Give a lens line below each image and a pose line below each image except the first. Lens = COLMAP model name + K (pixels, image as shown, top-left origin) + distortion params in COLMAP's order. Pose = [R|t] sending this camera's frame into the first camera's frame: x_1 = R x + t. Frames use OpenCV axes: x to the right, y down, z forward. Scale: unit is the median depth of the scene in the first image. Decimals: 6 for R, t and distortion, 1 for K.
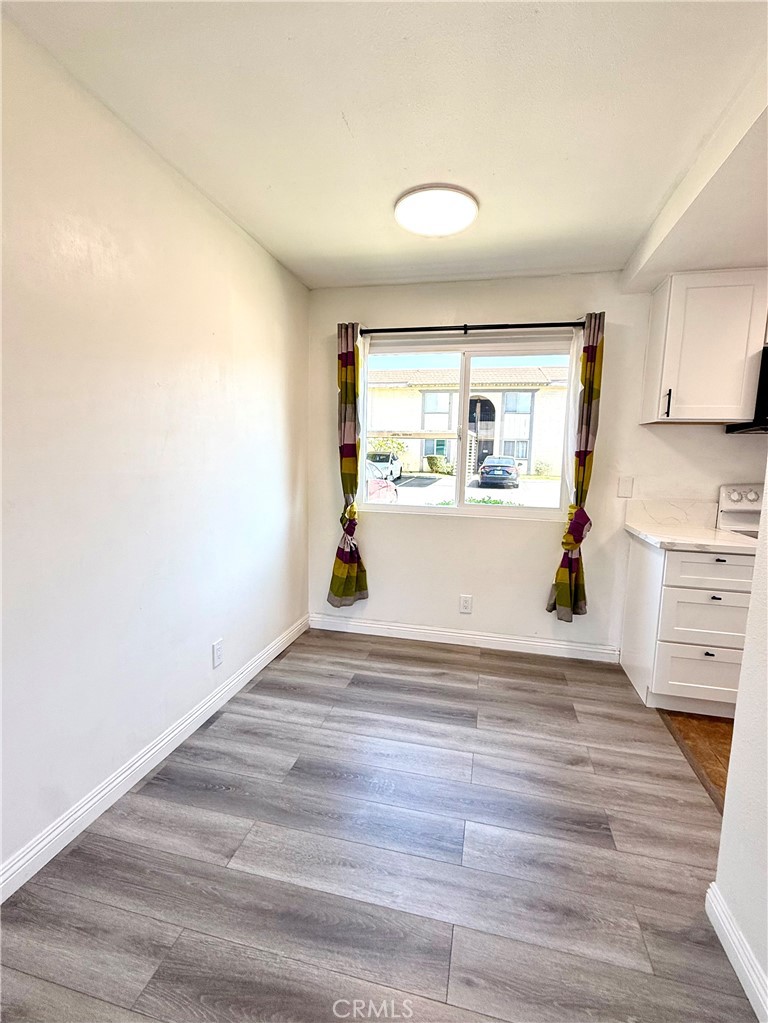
lens RADIAL K [[467.9, 0, 382.0], [0, 467.9, 509.6], [0, 0, 1]] dist [0.000858, 0.000534]
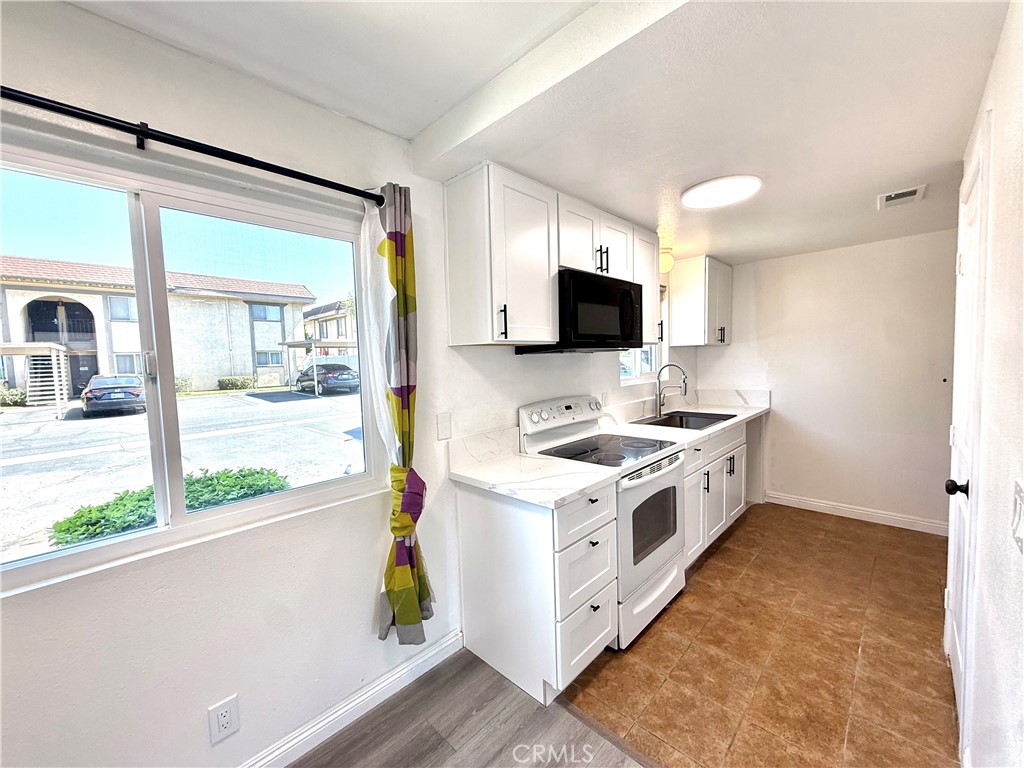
lens RADIAL K [[406.6, 0, 513.4], [0, 406.6, 384.4], [0, 0, 1]] dist [0.000739, -0.000347]
pose [[0.505487, -0.095797, 0.857500, 0.006349], [0.146479, 0.988919, 0.024131, -0.121395], [-0.850310, 0.113407, 0.513918, 0.574390]]
